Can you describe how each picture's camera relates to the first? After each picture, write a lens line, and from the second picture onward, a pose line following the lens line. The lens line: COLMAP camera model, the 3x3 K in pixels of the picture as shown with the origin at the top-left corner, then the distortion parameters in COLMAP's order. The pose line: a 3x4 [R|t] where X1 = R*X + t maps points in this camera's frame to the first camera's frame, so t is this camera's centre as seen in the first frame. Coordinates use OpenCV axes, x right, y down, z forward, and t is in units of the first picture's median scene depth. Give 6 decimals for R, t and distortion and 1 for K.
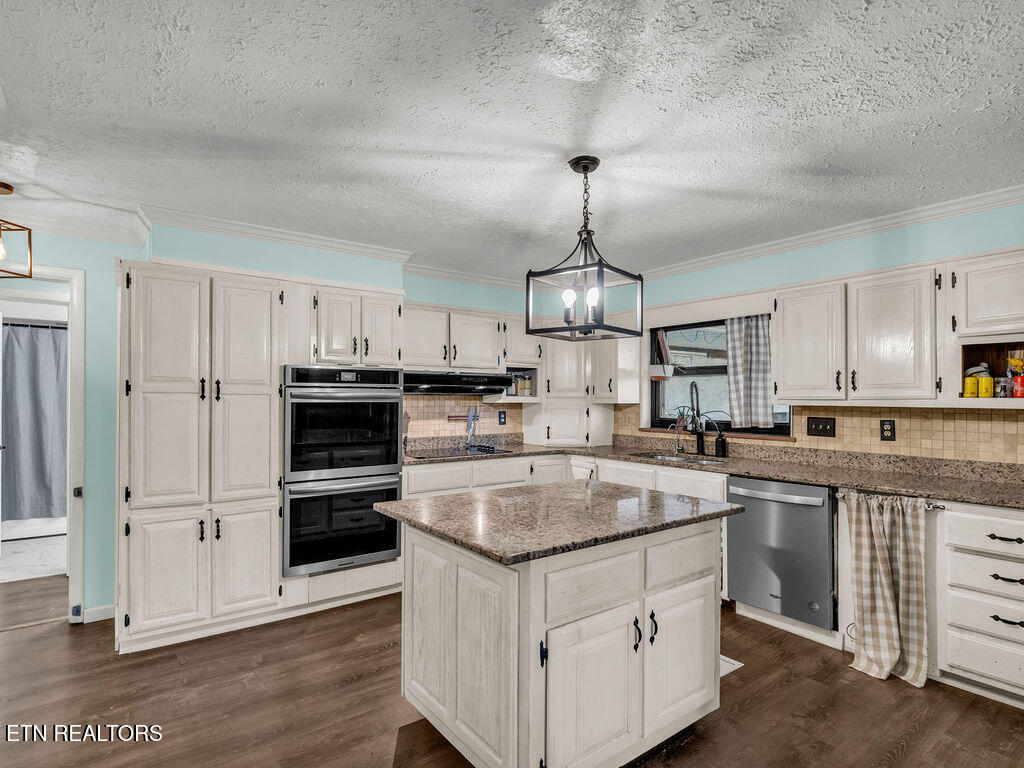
lens RADIAL K [[533.4, 0, 497.0], [0, 533.4, 396.4], [0, 0, 1]] dist [-0.005433, 0.001172]
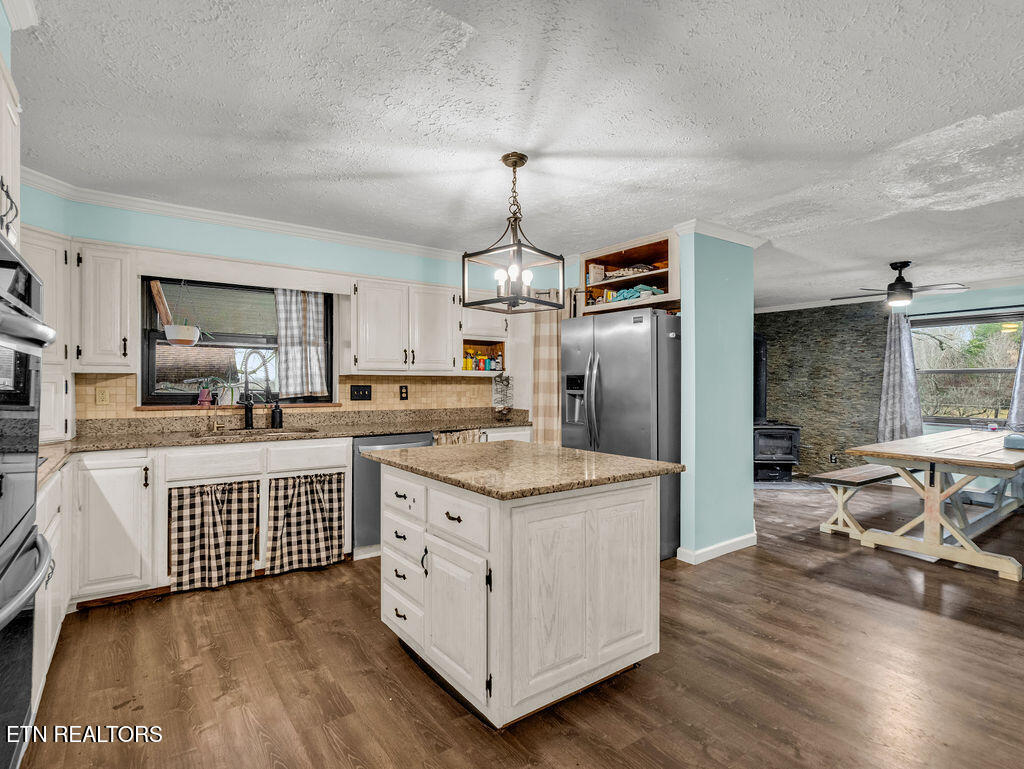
lens RADIAL K [[533.4, 0, 512.2], [0, 533.4, 380.1], [0, 0, 1]] dist [-0.005433, 0.001172]
pose [[-0.002288, 0.003605, 0.999991, -0.584090], [-0.003860, 0.999986, -0.003613, 0.027862], [-0.999990, -0.003869, -0.002274, 0.591426]]
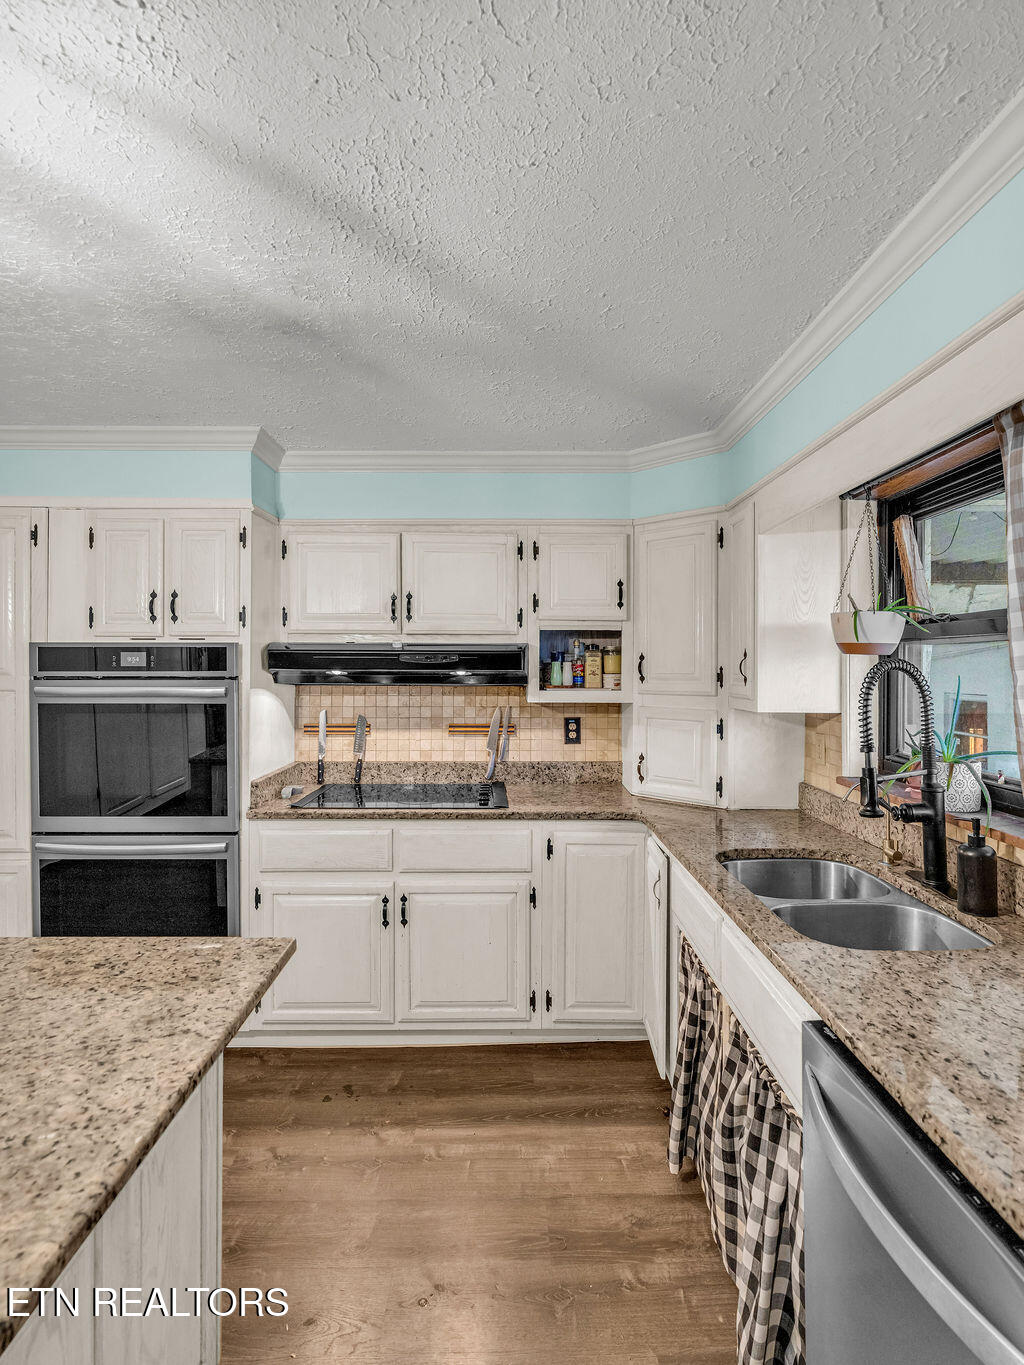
lens RADIAL K [[711.0, 0, 517.3], [0, 711.0, 668.7], [0, 0, 1]] dist [-0.005433, 0.001172]
pose [[0.819539, -0.000537, -0.573023, 0.458689], [0.001661, 0.999998, 0.001439, -0.024867], [0.573020, -0.002131, 0.819538, 0.546748]]
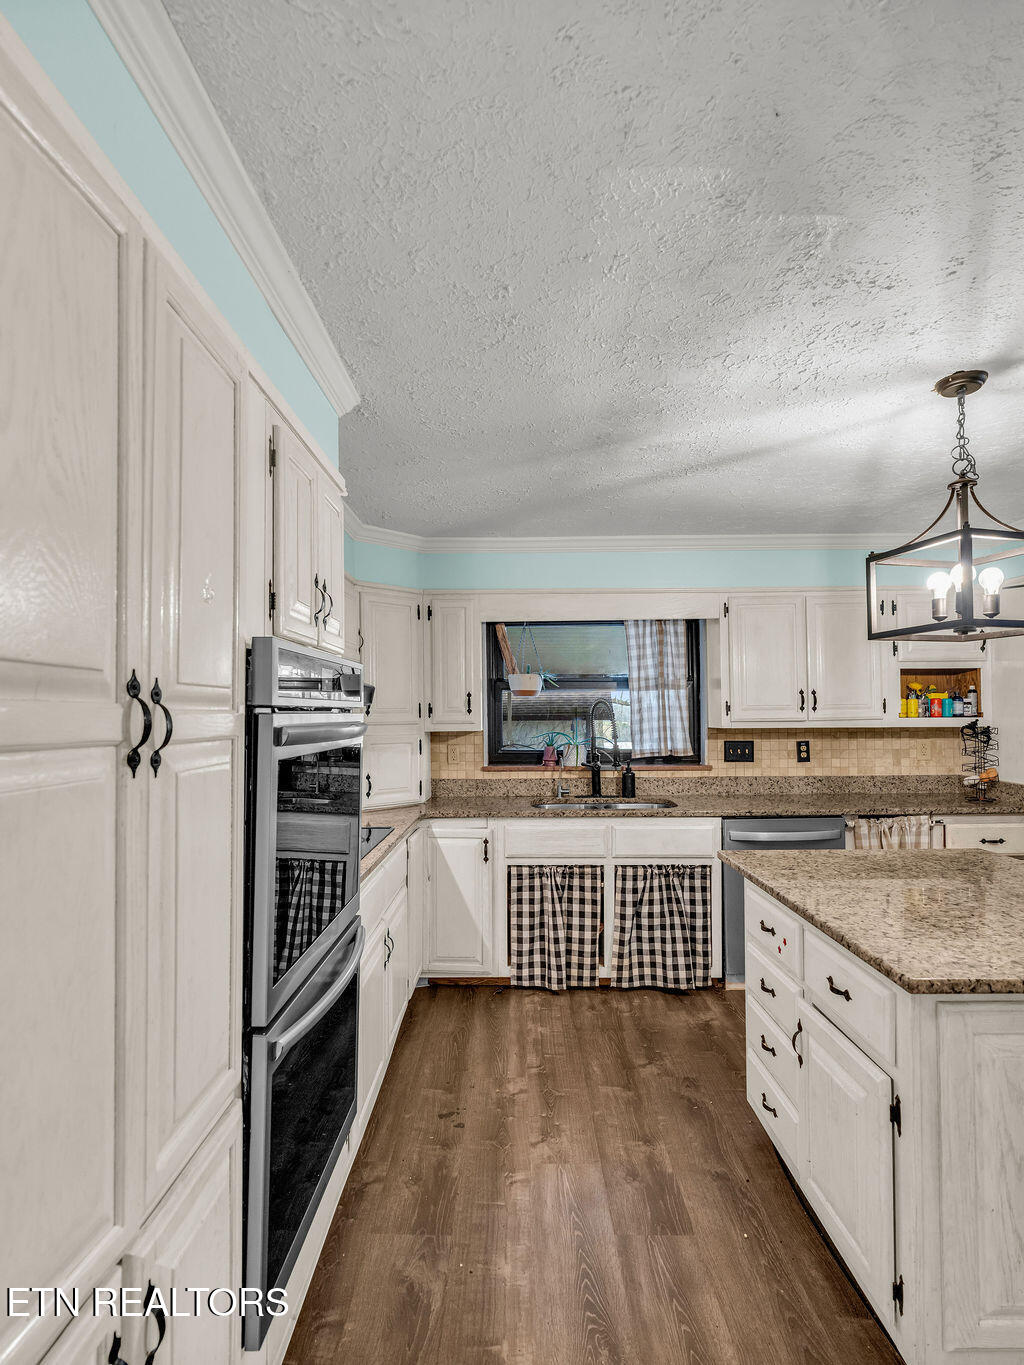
lens RADIAL K [[711.0, 0, 502.7], [0, 711.0, 698.5], [0, 0, 1]] dist [-0.005433, 0.001172]
pose [[0.600274, 0.007275, 0.799761, -0.535565], [0.009297, 0.999828, -0.016073, -0.014895], [-0.799740, 0.017084, 0.600103, 0.545577]]
